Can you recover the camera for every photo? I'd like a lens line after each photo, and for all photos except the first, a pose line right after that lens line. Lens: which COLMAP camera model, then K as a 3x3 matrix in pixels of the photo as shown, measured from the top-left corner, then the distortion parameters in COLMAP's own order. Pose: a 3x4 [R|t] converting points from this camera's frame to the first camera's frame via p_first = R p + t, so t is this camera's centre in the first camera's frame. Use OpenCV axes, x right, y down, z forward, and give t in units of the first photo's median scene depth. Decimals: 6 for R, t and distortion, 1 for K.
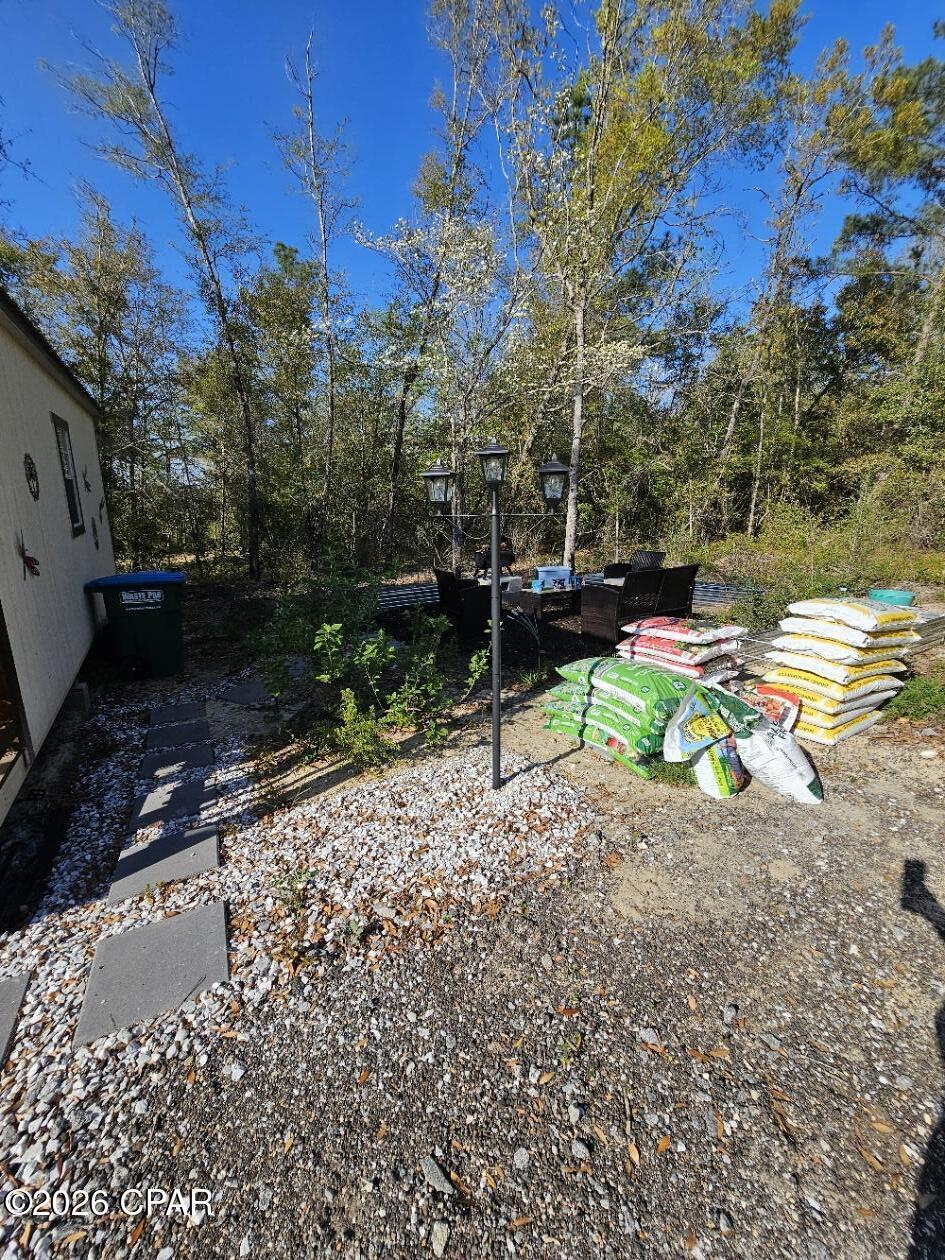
lens RADIAL K [[521.8, 0, 472.5], [0, 521.8, 630.0], [0, 0, 1]] dist [0.001312, 0.000565]
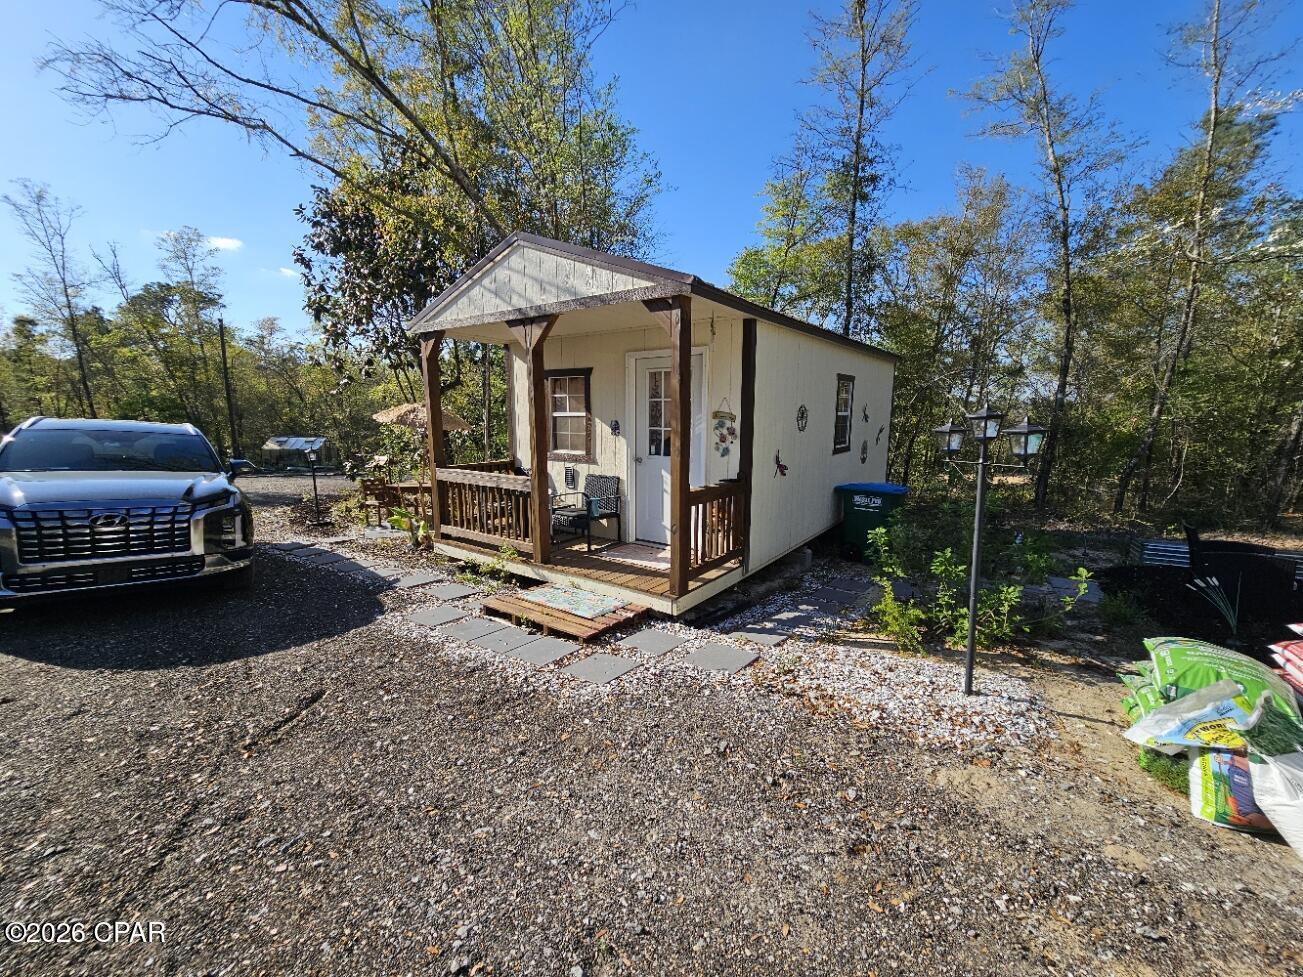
lens RADIAL K [[521.6, 0, 651.5], [0, 521.6, 488.5], [0, 0, 1]] dist [-0.000214, -0.000018]
pose [[0.439865, 0.123762, -0.889495, 0.631629], [-0.221094, 0.974898, 0.026311, -0.014734], [0.870423, 0.185089, 0.456186, -0.195185]]
